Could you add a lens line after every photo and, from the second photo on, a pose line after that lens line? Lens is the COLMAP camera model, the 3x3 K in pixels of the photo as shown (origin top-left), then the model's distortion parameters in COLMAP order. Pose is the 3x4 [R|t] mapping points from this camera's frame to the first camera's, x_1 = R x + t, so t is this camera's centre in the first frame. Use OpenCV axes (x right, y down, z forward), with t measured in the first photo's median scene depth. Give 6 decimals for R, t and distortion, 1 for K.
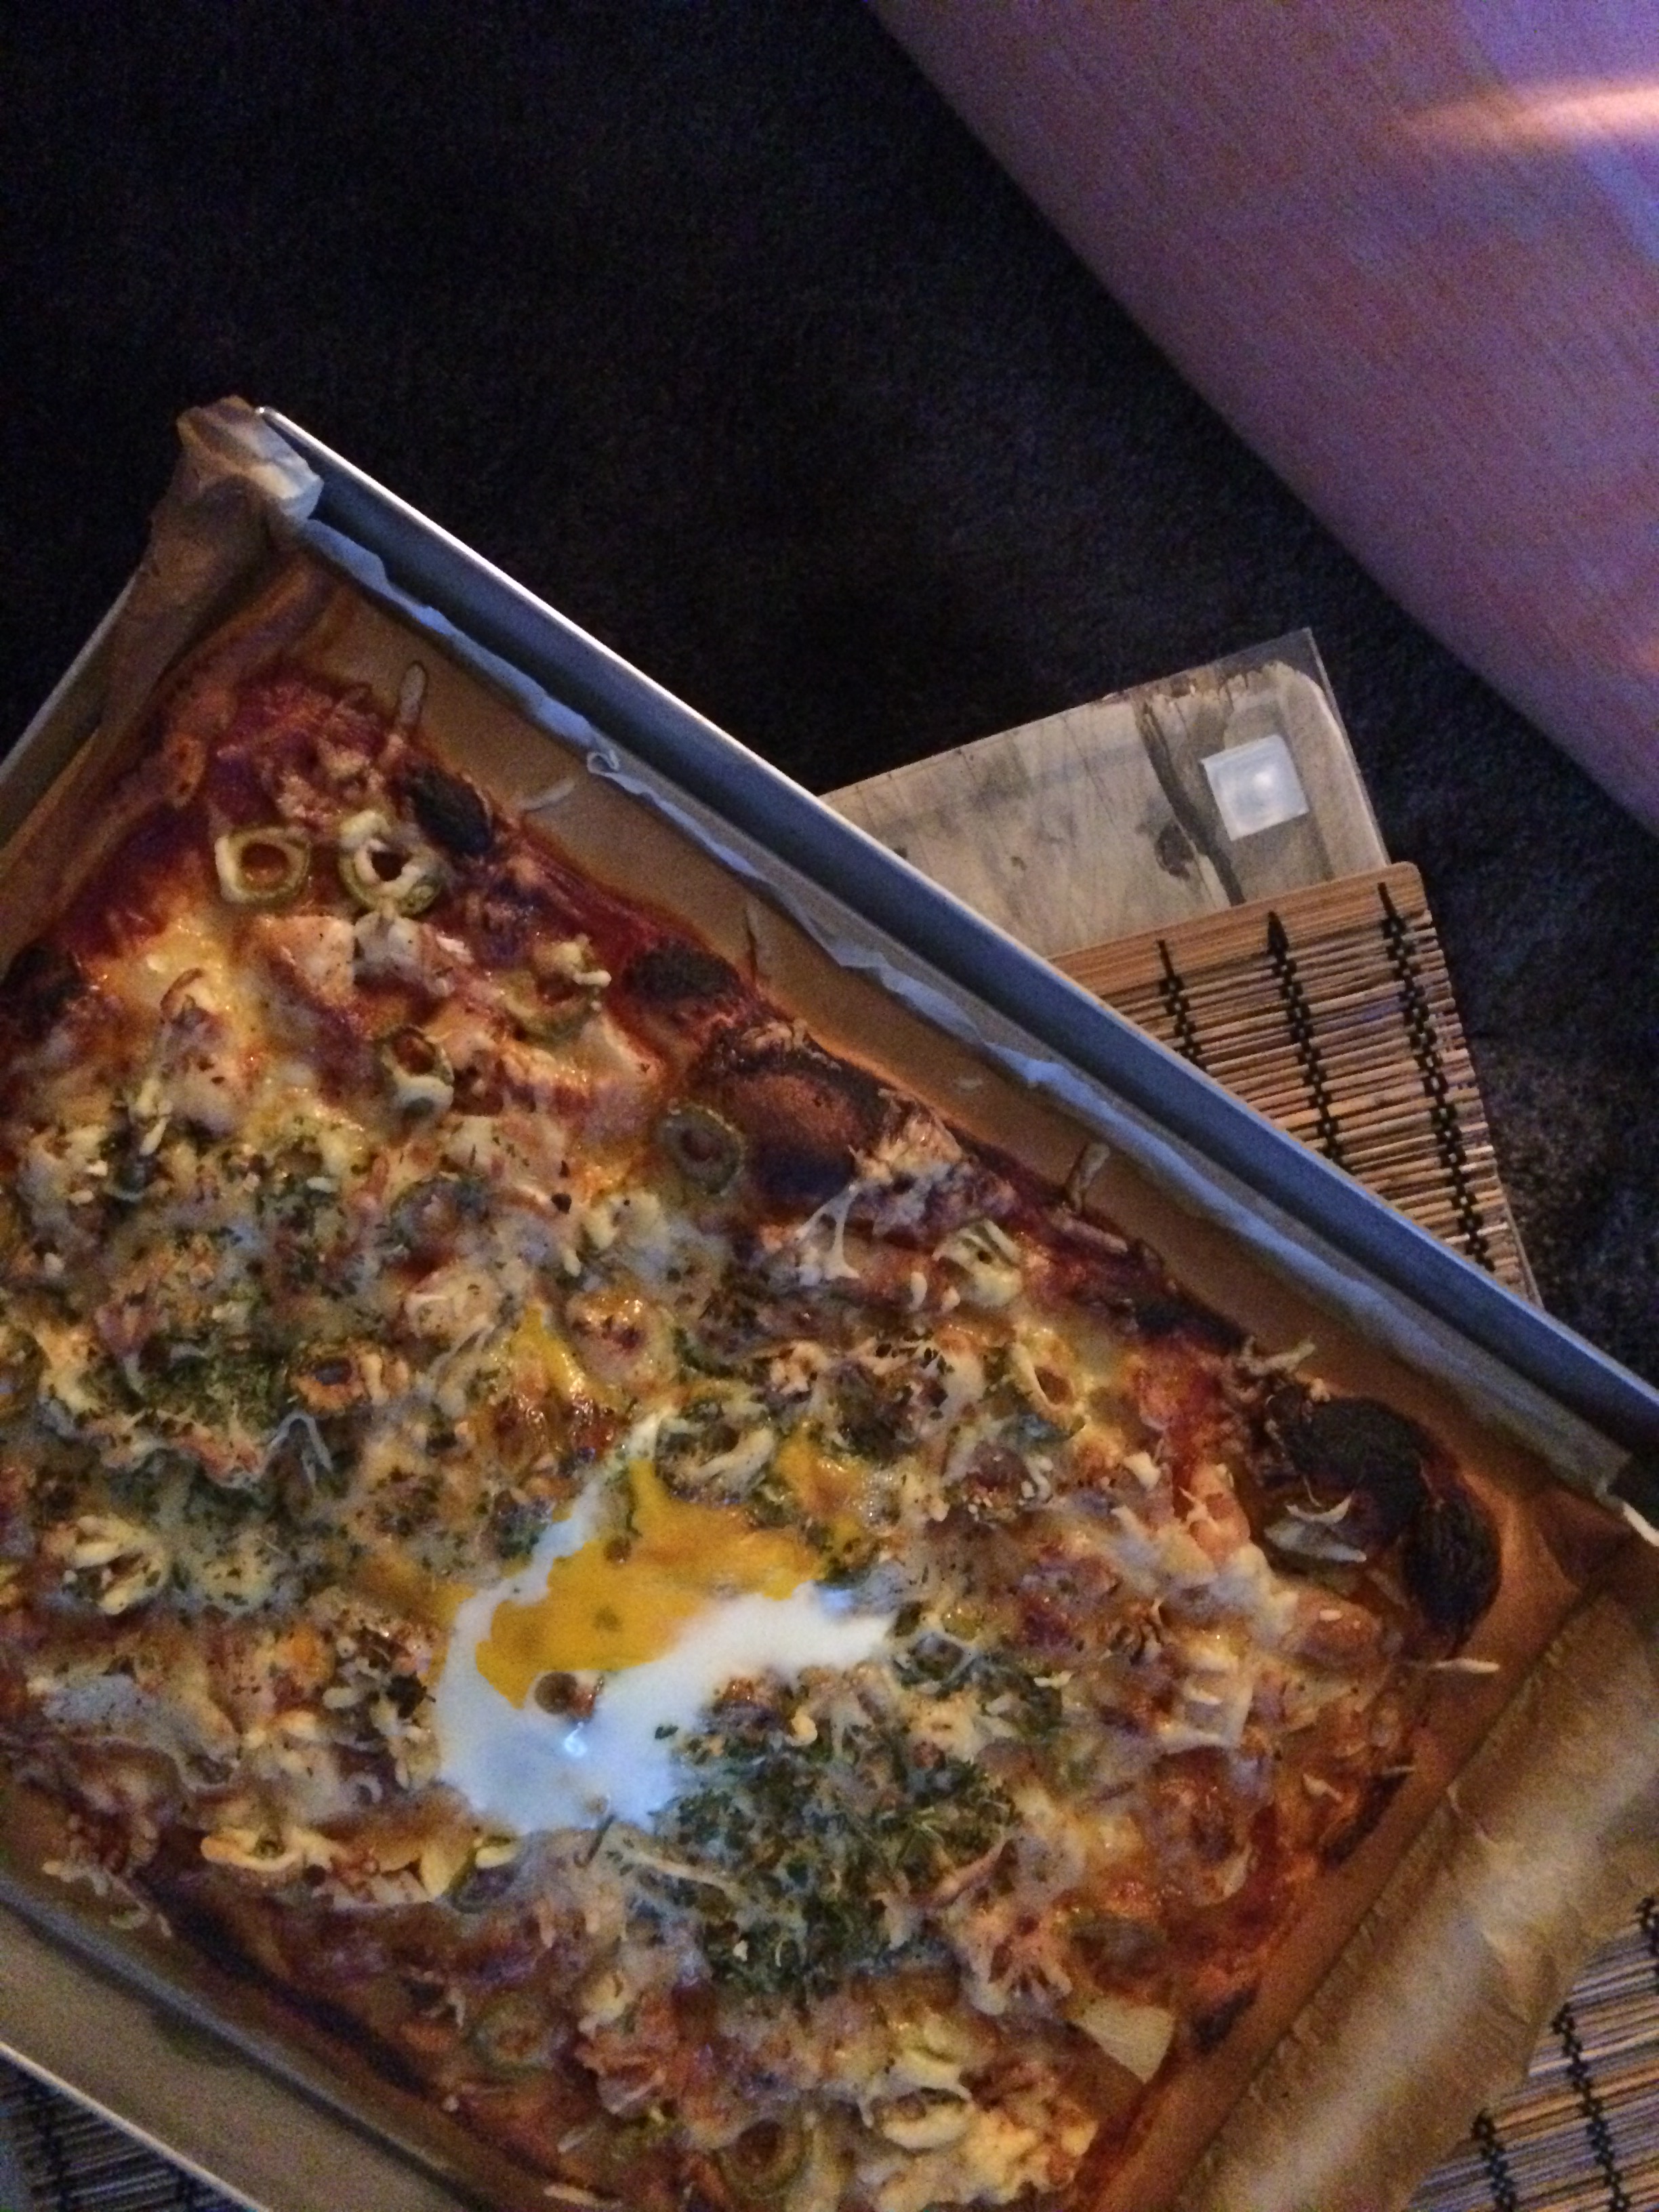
lens RADIAL K [[1813.3, 0, 793.1], [0, 1813.3, 1110.2], [0, 0, 1]] dist [0.088216, -0.158378]
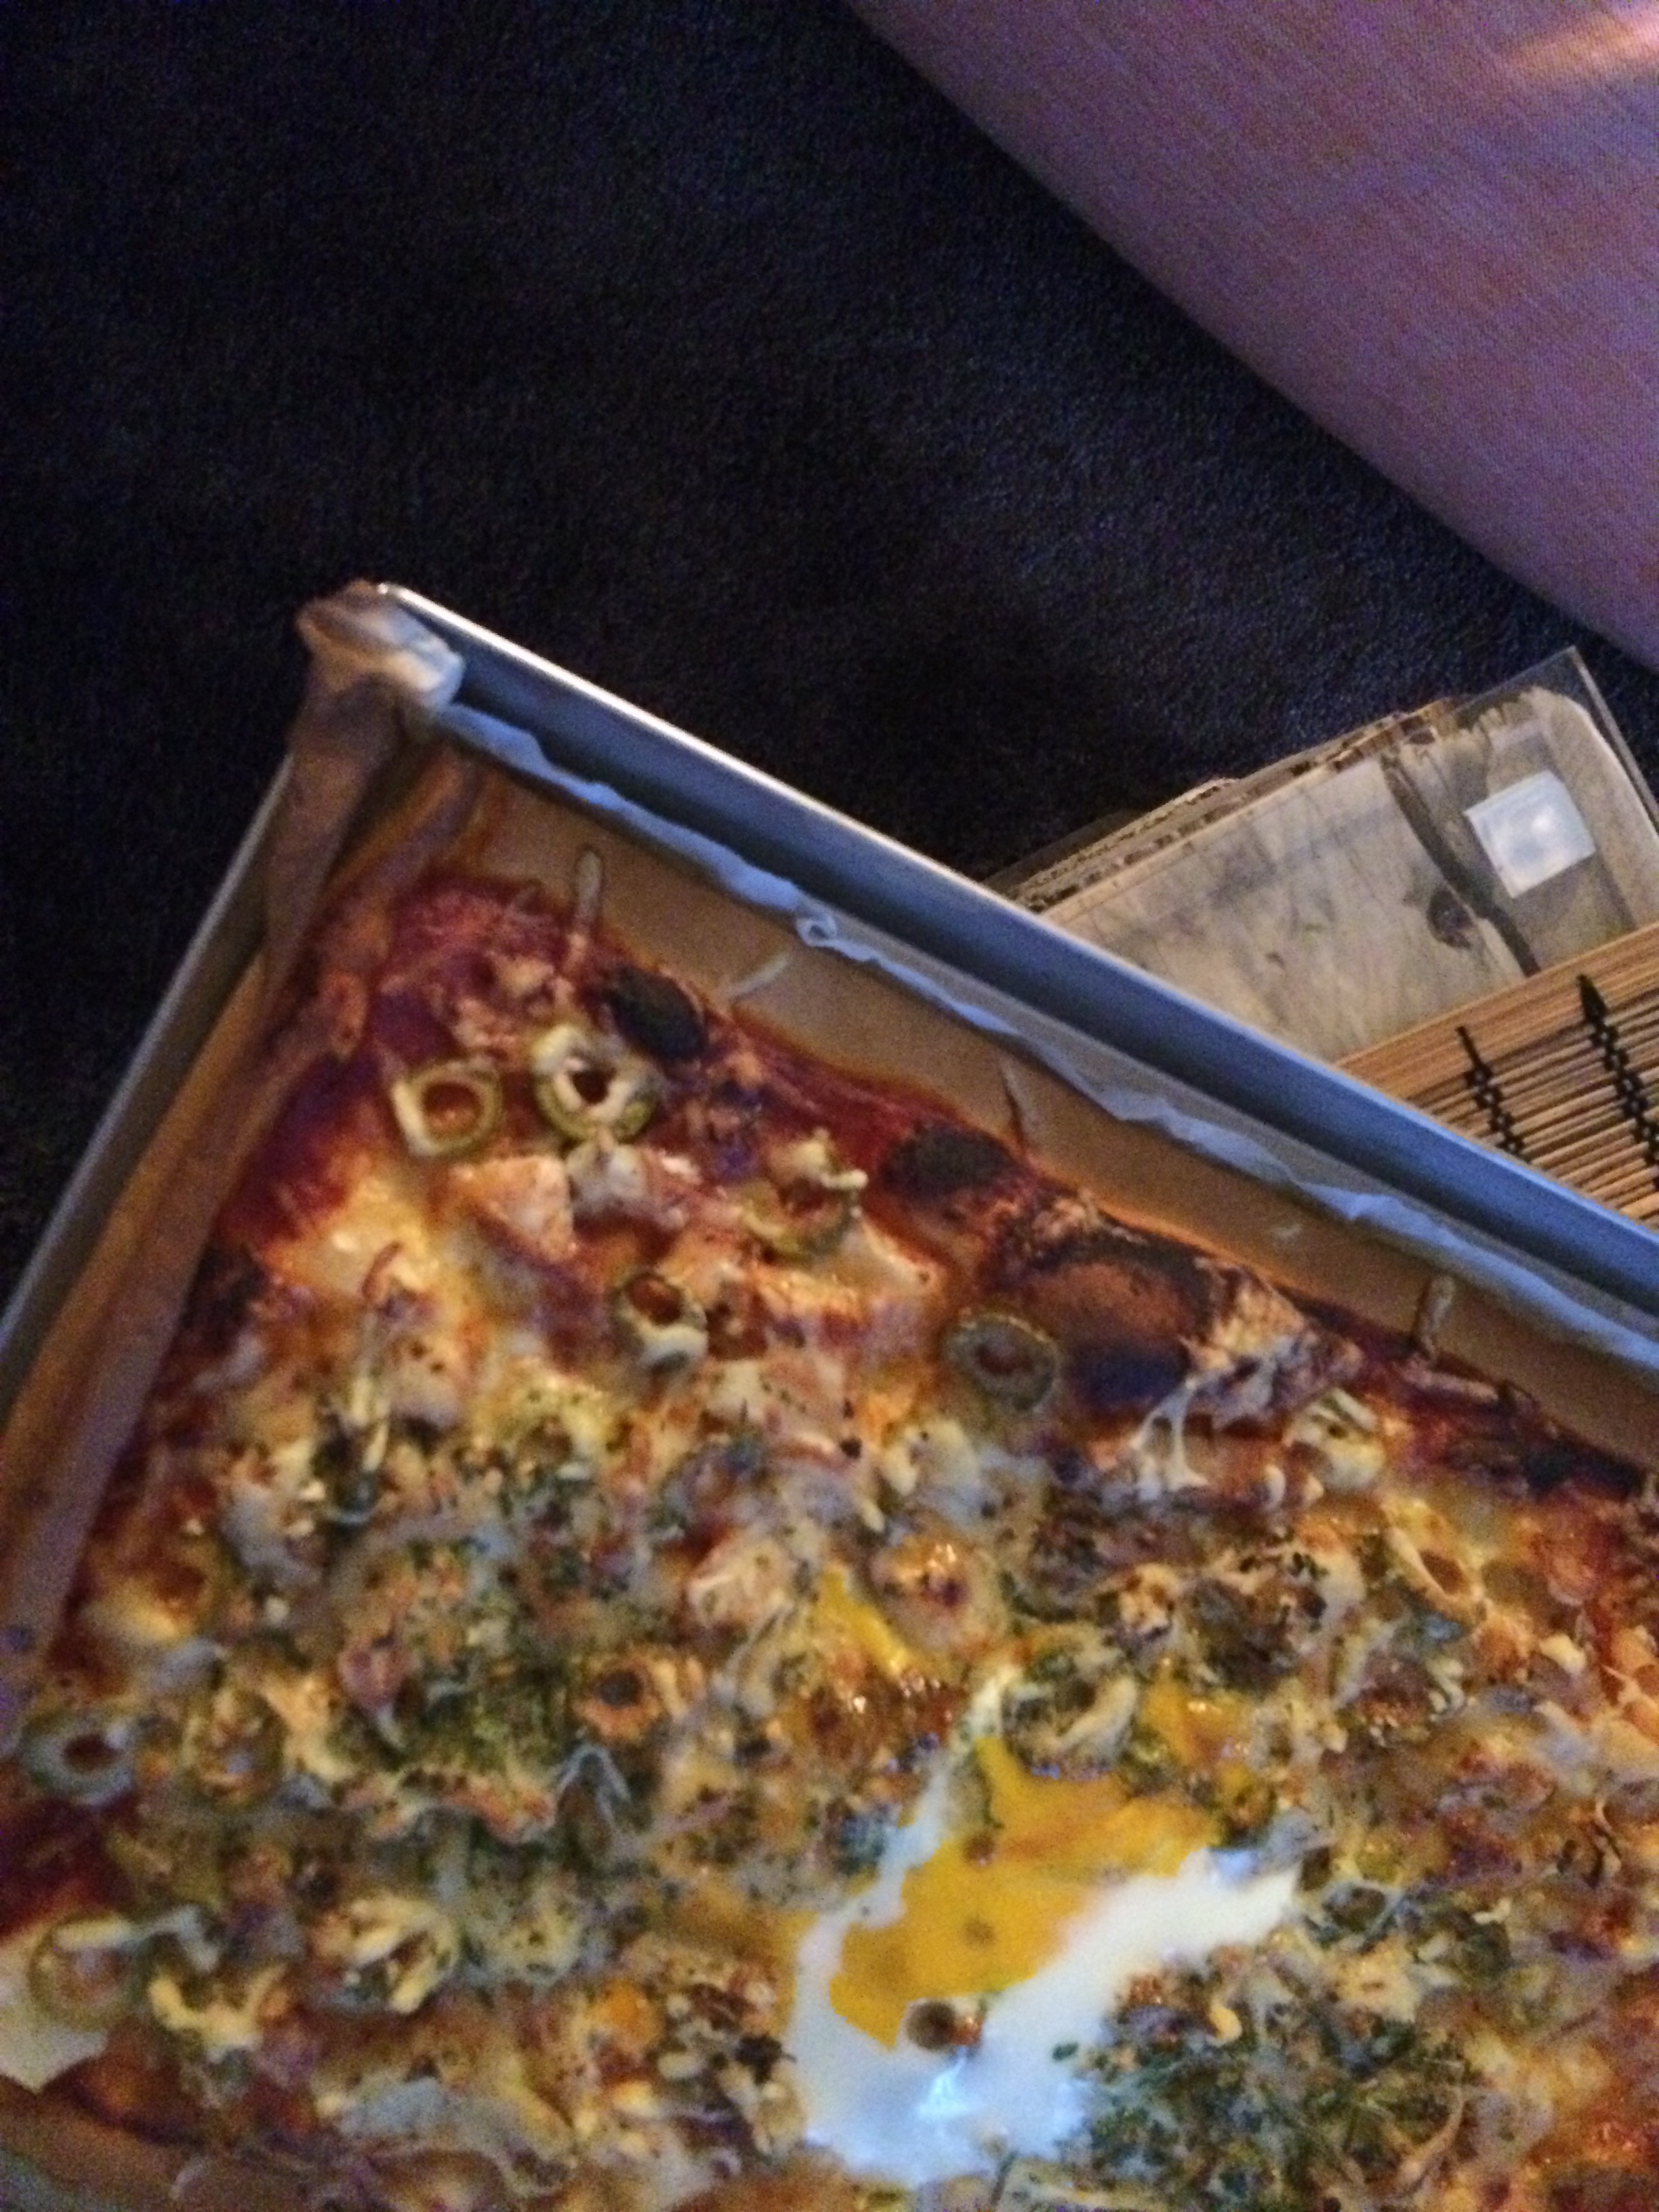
lens RADIAL K [[1813.3, 0, 793.1], [0, 1813.3, 1110.2], [0, 0, 1]] dist [0.088216, -0.158378]
pose [[0.989275, -0.146058, 0.001554, -0.130997], [0.146066, 0.989218, -0.010587, -0.099947], [0.000010, 0.010700, 0.999943, 0.143653]]
